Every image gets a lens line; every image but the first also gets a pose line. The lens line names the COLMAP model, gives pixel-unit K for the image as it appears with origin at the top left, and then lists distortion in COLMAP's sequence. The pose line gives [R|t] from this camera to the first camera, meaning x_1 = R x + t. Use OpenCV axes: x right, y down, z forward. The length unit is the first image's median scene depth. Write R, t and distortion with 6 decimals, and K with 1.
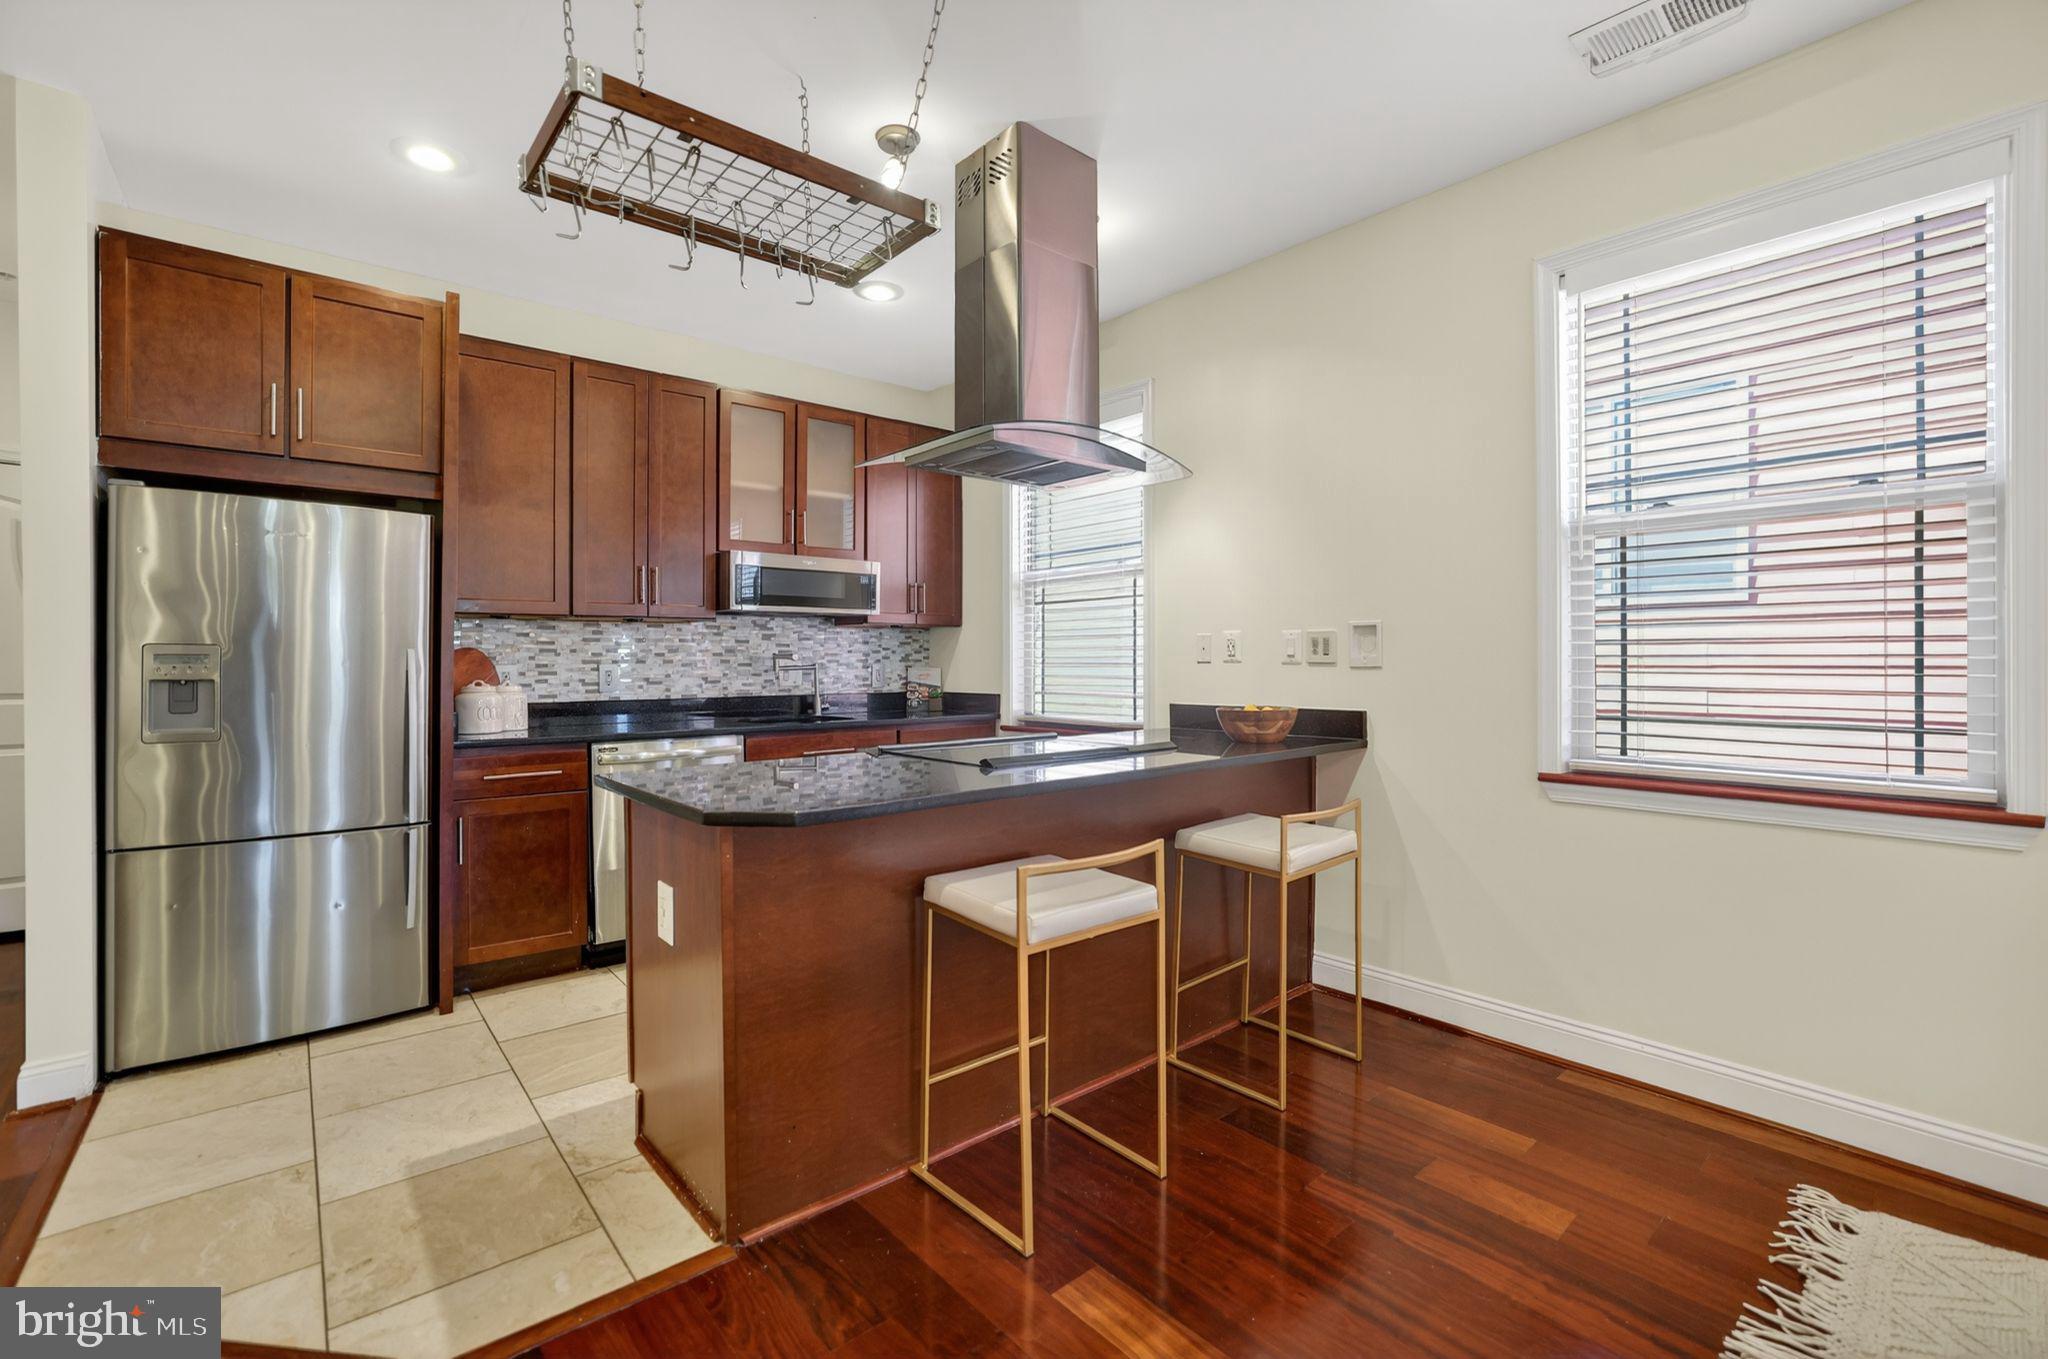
lens RADIAL K [[879.9, 0, 1018.8], [0, 879.9, 660.8], [0, 0, 1]] dist [-0.047390, 0.016995]
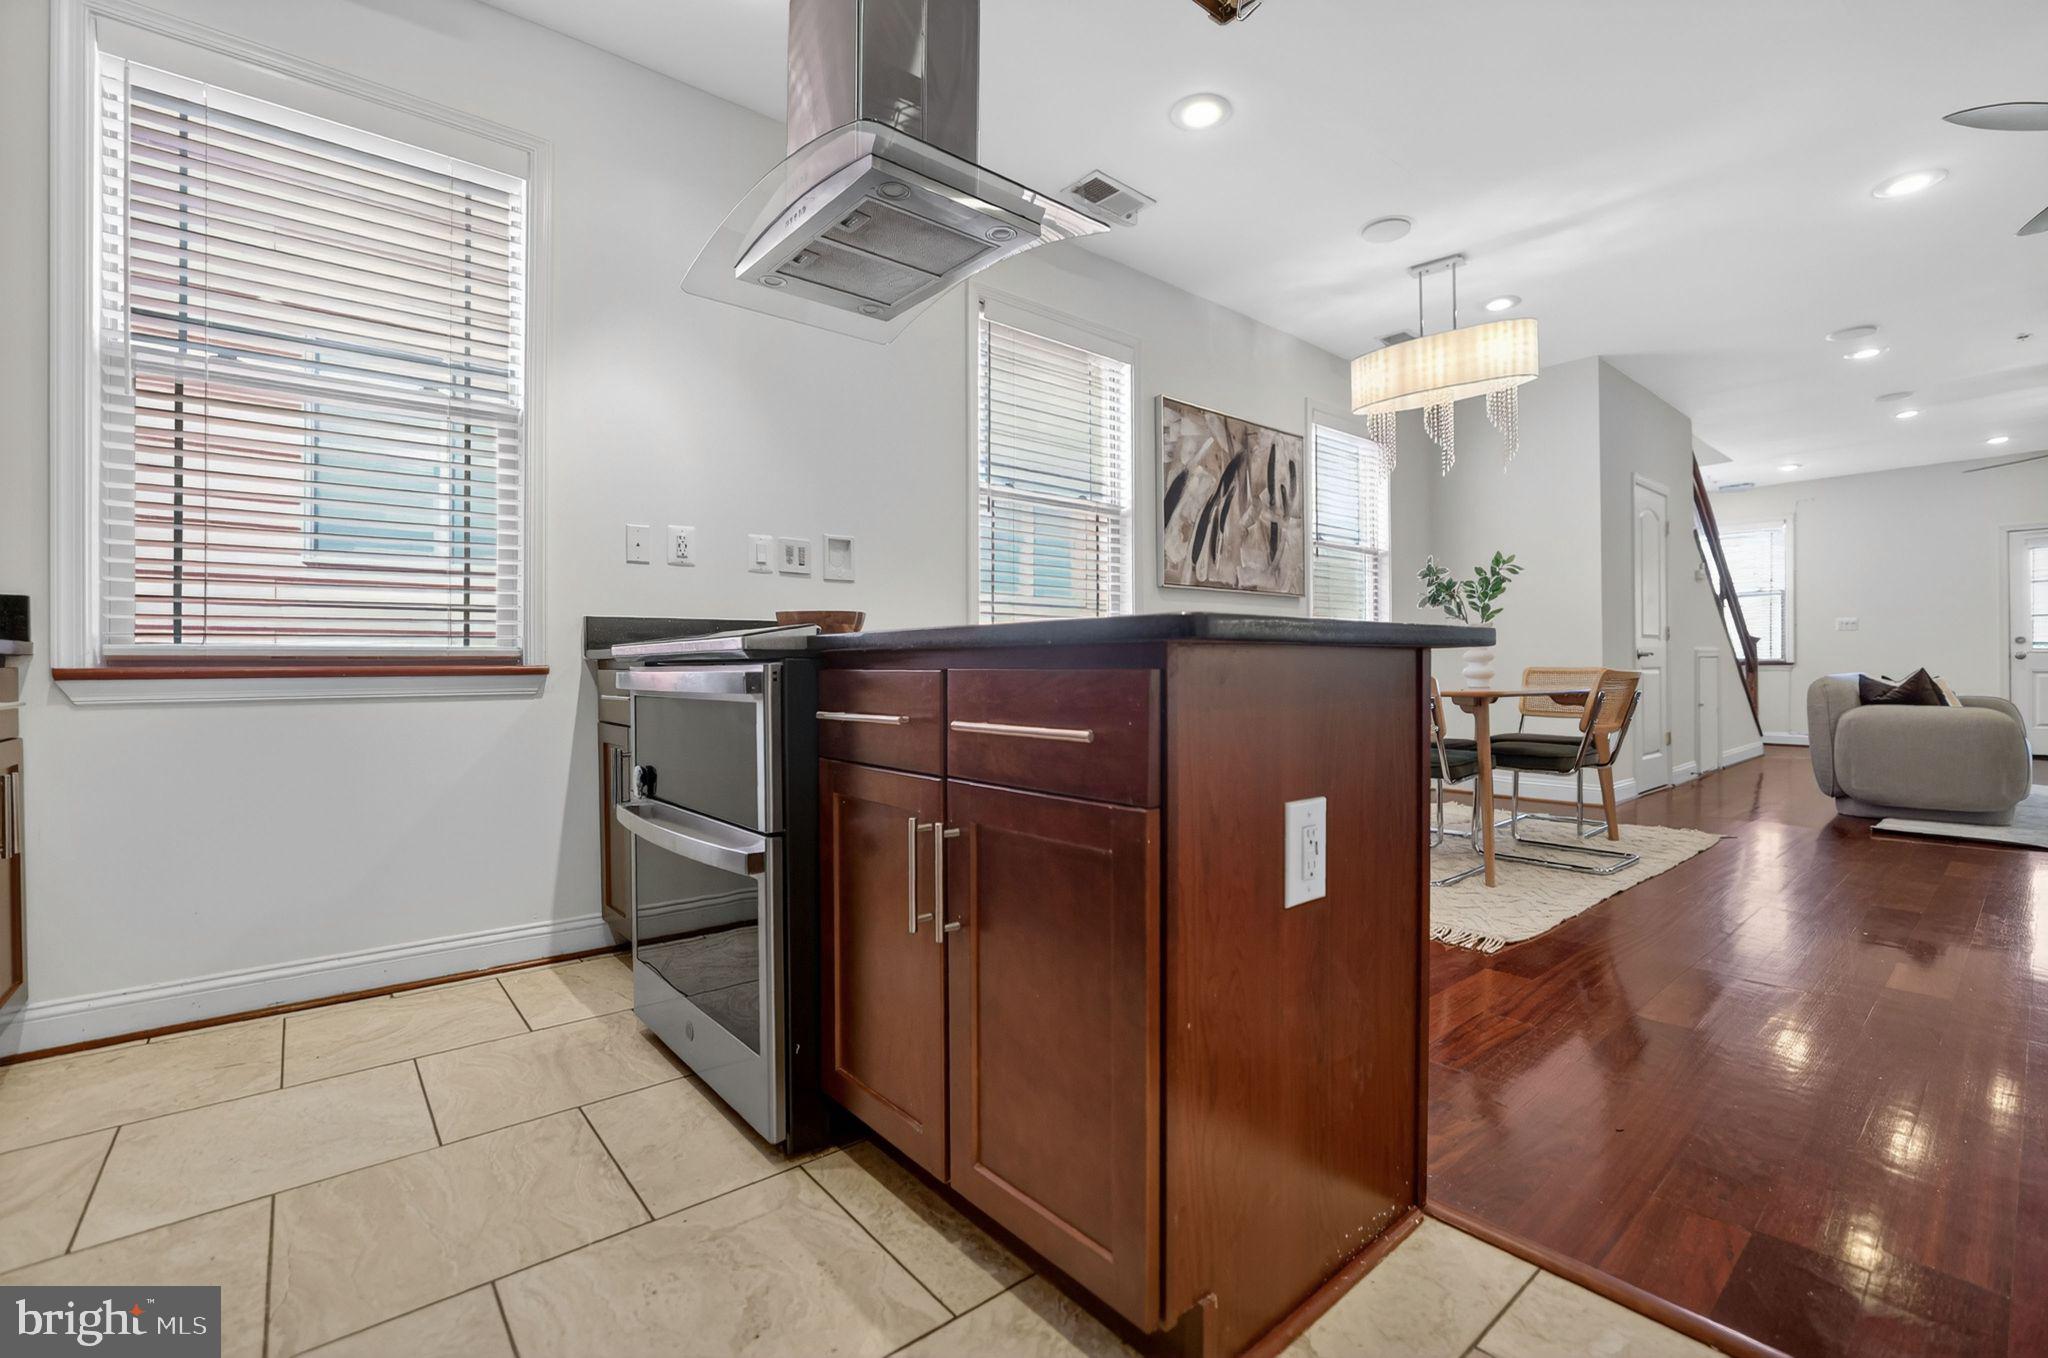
lens RADIAL K [[888.1, 0, 1022.1], [0, 888.1, 662.4], [0, 0, 1]] dist [-0.048187, 0.016604]
pose [[0.012573, 0.006826, 0.999898, -0.552436], [0.006489, 0.999955, -0.006908, 0.096899], [-0.999900, 0.006575, 0.012528, 0.664496]]
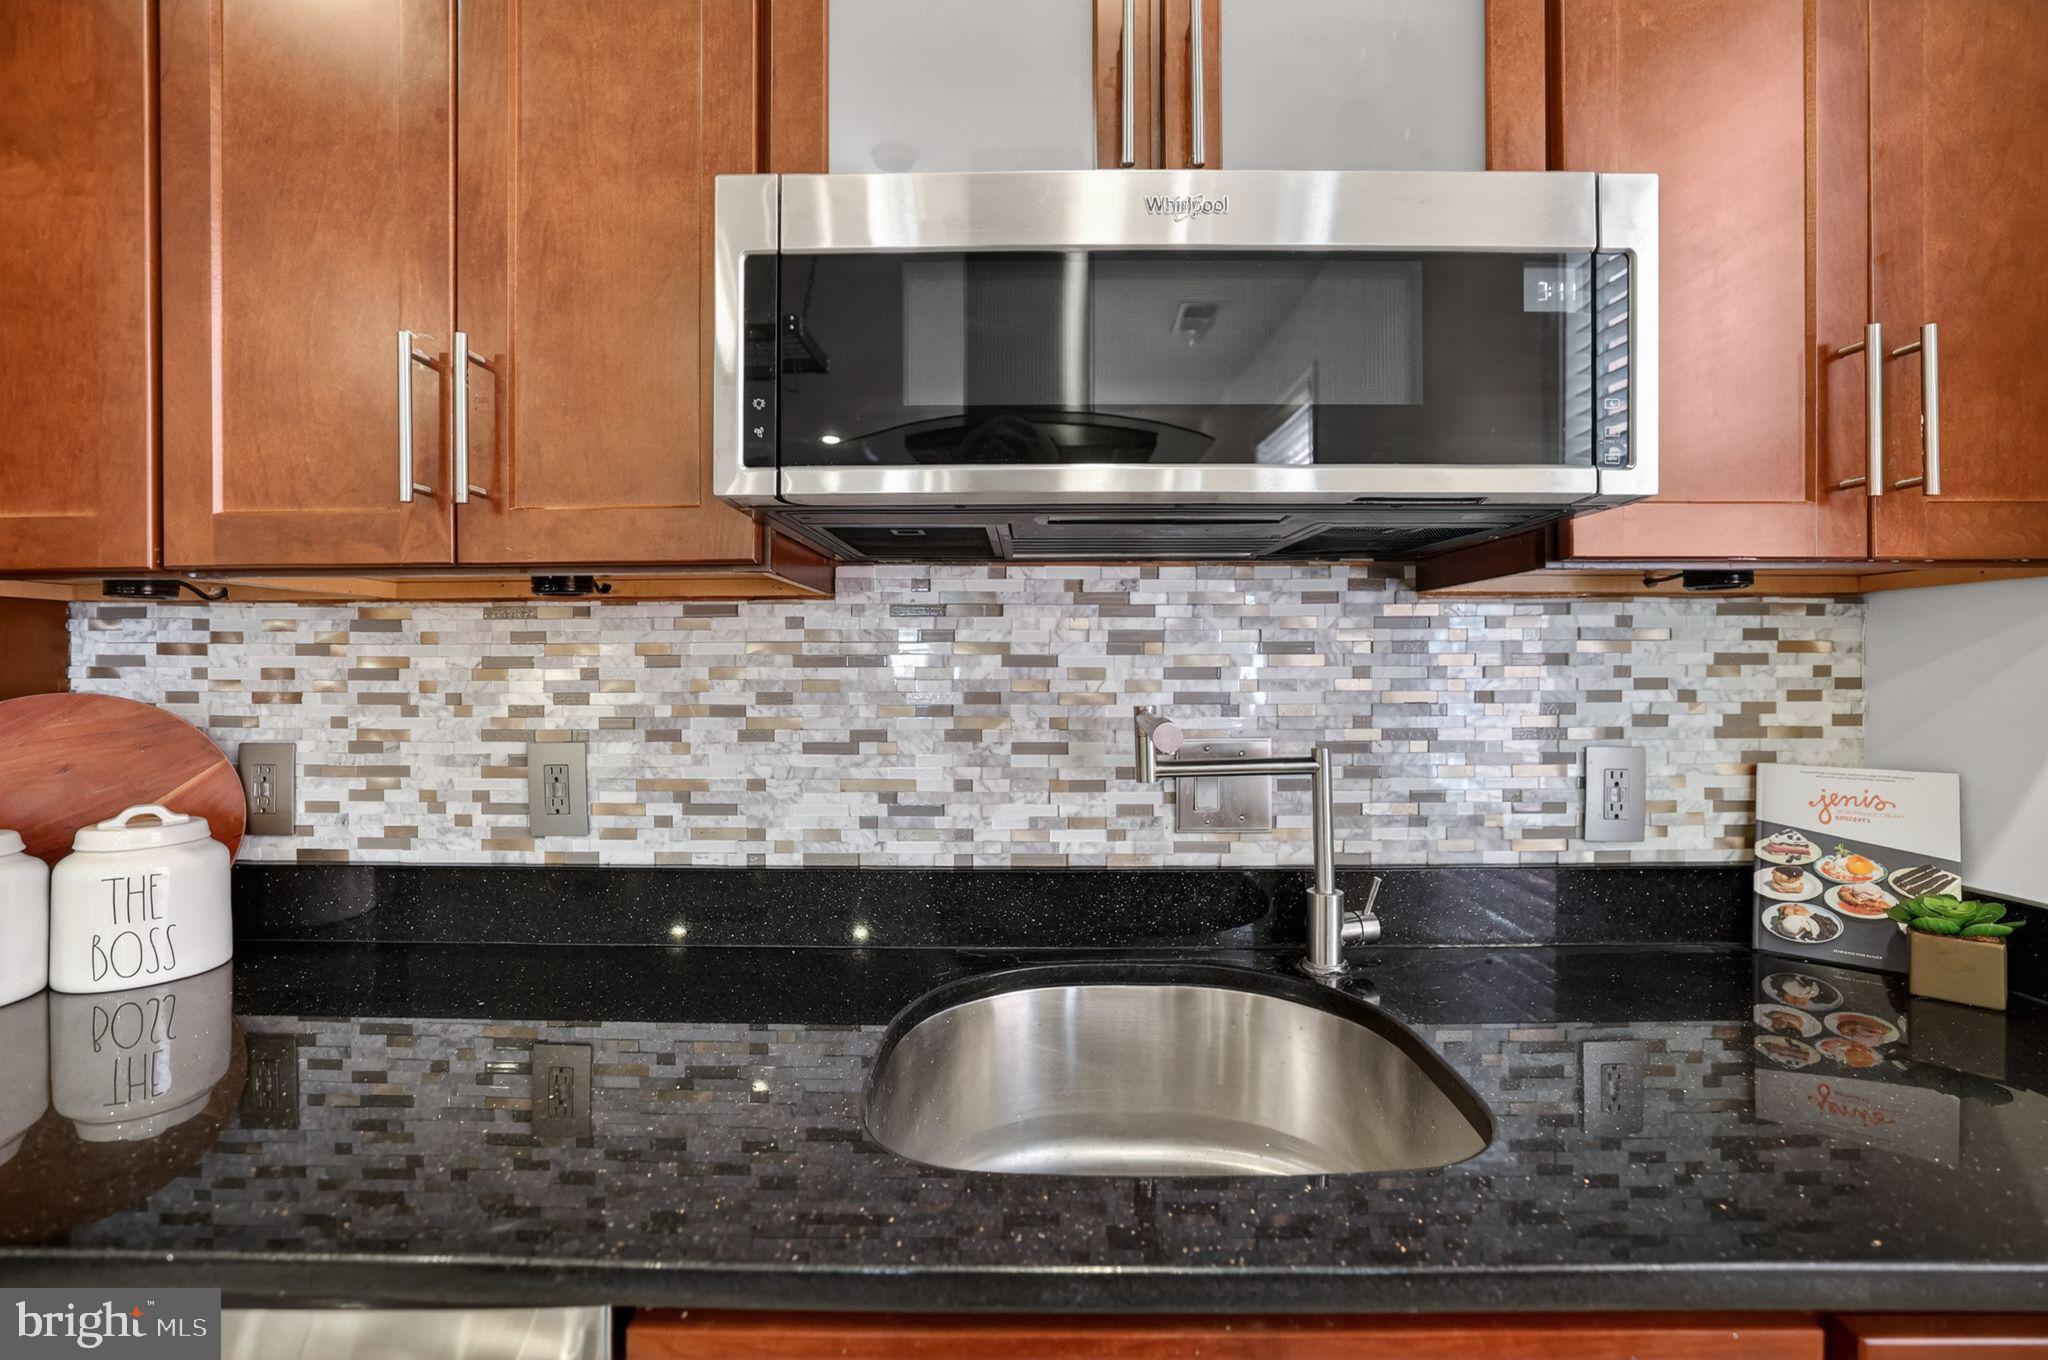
lens RADIAL K [[879.9, 0, 1018.8], [0, 879.9, 661.3], [0, 0, 1]] dist [-0.047390, 0.016995]
pose [[0.749042, -0.003195, -0.662515, -0.170654], [-0.000462, 0.999986, -0.005344, -0.025110], [0.662522, 0.004309, 0.749030, 0.971790]]
